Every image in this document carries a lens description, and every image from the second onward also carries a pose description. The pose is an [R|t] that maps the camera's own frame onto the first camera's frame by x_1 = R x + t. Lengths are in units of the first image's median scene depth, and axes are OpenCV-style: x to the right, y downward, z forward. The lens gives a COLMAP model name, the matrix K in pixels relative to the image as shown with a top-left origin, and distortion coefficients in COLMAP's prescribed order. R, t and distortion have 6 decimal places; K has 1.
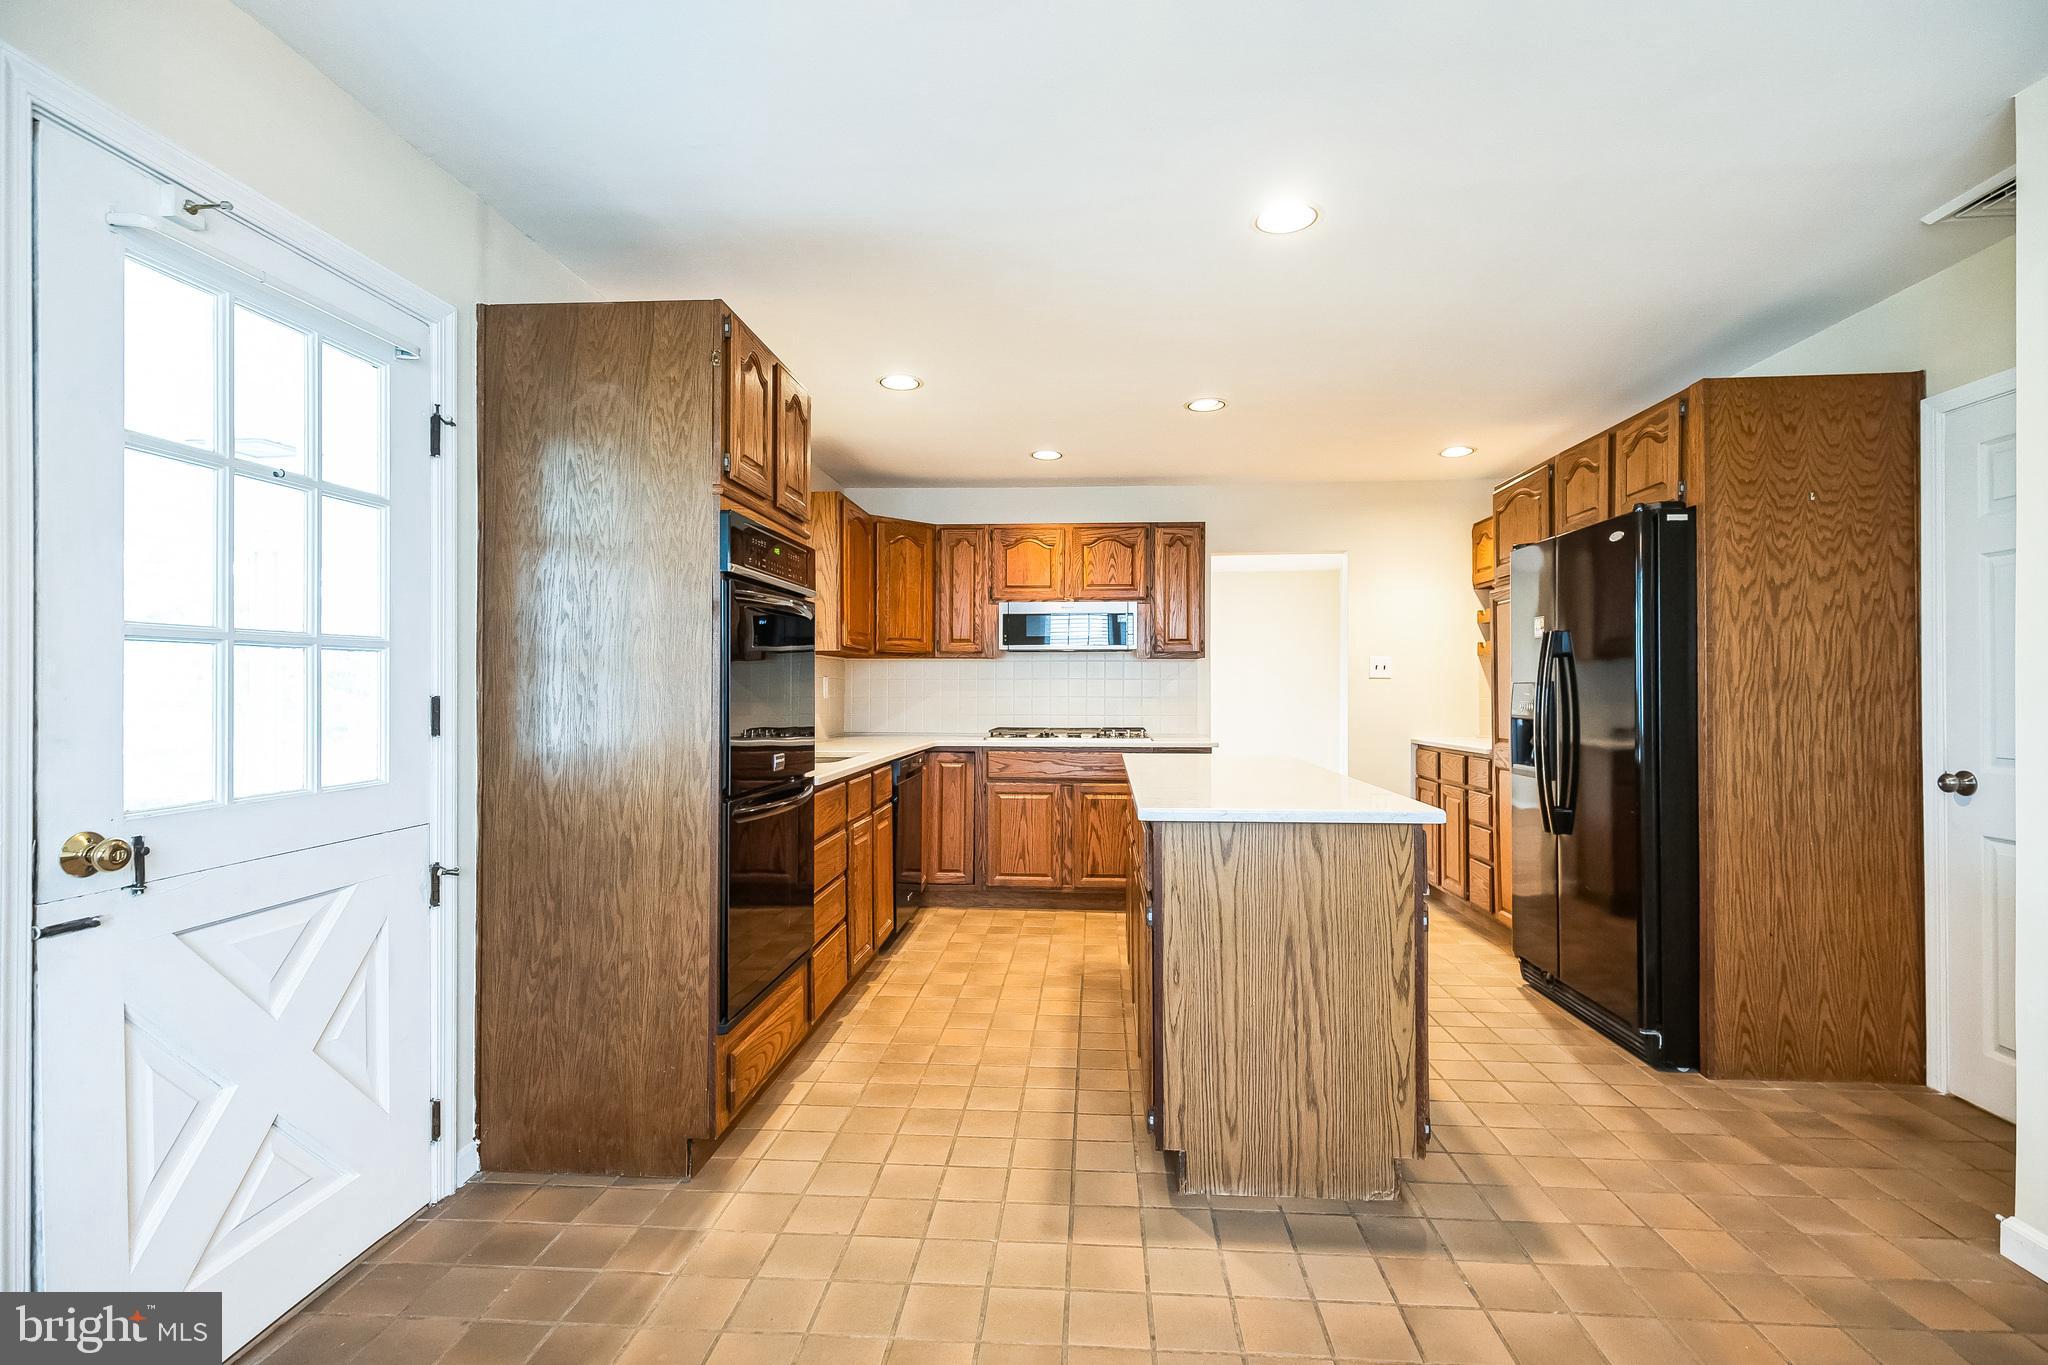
lens RADIAL K [[956.2, 0, 1027.4], [0, 956.2, 687.3], [0, 0, 1]] dist [0.019429, -0.007494]
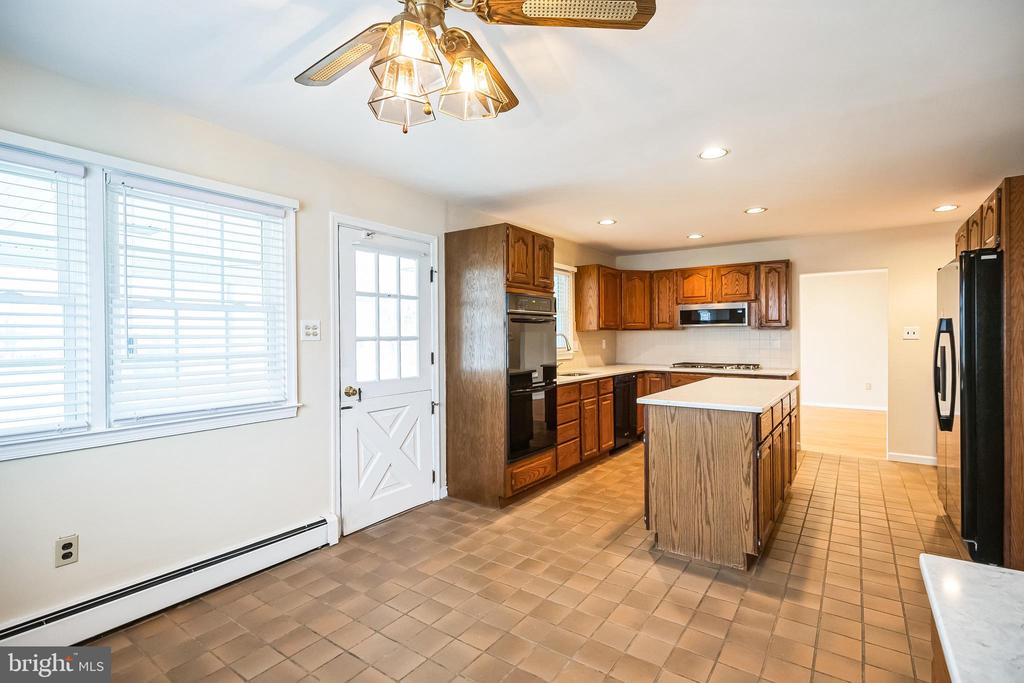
lens RADIAL K [[478.1, 0, 513.7], [0, 478.1, 343.9], [0, 0, 1]] dist [0.019429, -0.007494]
pose [[0.856105, 0.002808, -0.516794, 0.476529], [0.005659, 0.999874, 0.014807, -0.042131], [0.516771, -0.015601, 0.855982, -0.281549]]
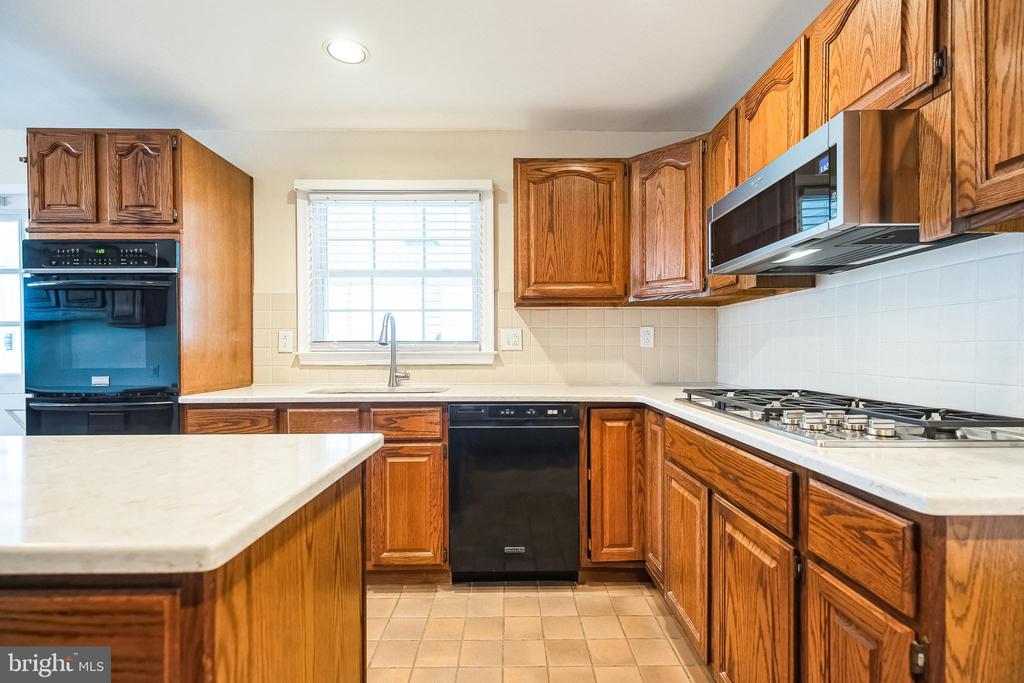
lens RADIAL K [[478.1, 0, 513.7], [0, 478.1, 343.9], [0, 0, 1]] dist [0.019429, -0.007494]
pose [[0.080253, -0.009243, -0.996732, 0.698482], [0.006359, 0.999941, -0.008760, 0.031723], [0.996754, -0.005635, 0.080307, 1.850236]]
